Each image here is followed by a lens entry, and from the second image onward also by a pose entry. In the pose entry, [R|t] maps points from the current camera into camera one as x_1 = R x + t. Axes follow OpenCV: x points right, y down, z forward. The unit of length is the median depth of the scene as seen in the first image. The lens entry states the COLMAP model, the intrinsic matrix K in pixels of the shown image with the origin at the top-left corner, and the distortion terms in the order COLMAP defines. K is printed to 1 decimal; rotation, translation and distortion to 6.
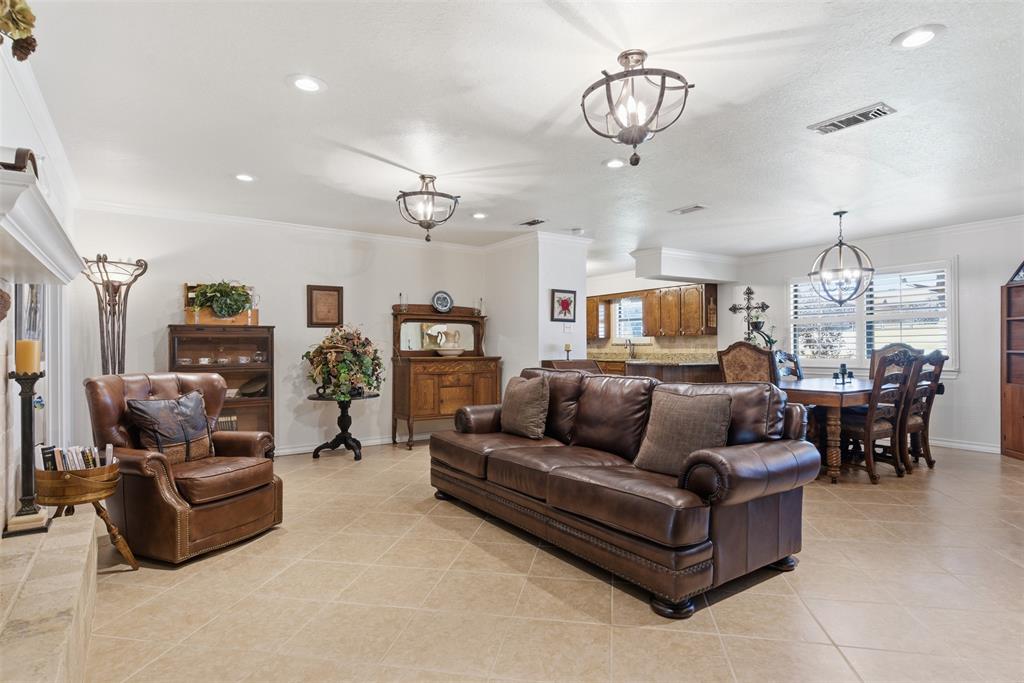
lens RADIAL K [[539.8, 0, 510.1], [0, 539.8, 349.2], [0, 0, 1]] dist [-0.000092, -0.000355]
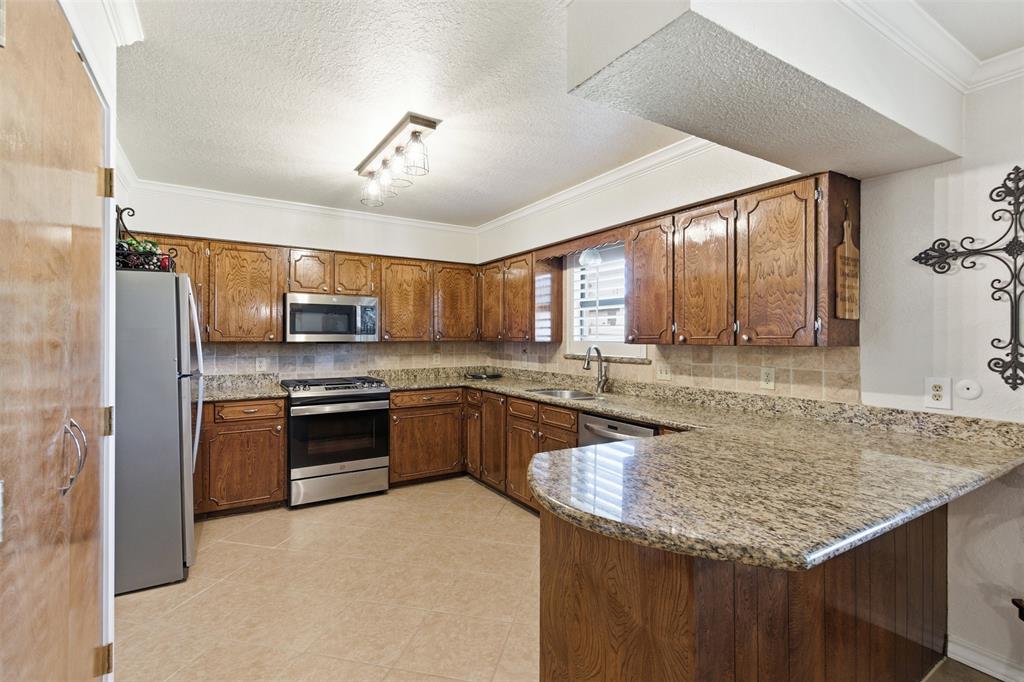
lens RADIAL K [[484.6, 0, 512.0], [0, 484.6, 341.0], [0, 0, 1]] dist [-0.002129, -0.000800]
pose [[0.999401, 0.010909, -0.032838, 0.217189], [-0.010879, 0.999940, 0.001091, -0.030440], [0.032848, -0.000733, 0.999460, 0.803409]]
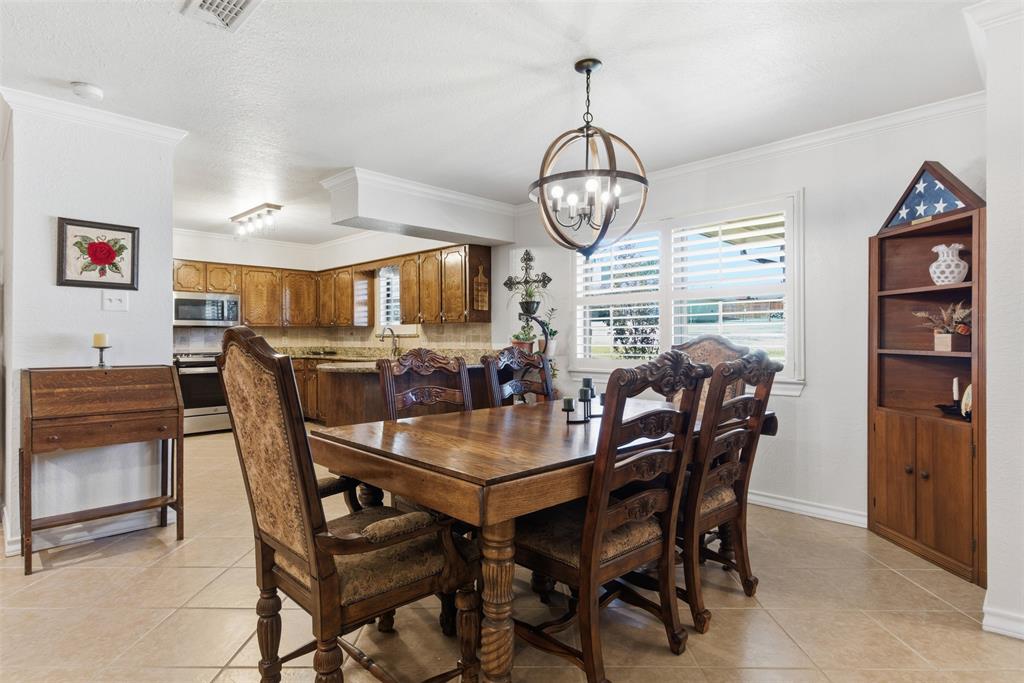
lens RADIAL K [[545.6, 0, 512.0], [0, 545.6, 341.5], [0, 0, 1]] dist [0.020782, -0.000125]
pose [[0.980748, 0.004130, 0.195235, 0.310747], [-0.004428, 0.999990, 0.001090, -0.003773], [-0.195228, -0.001933, 0.980756, 0.366665]]
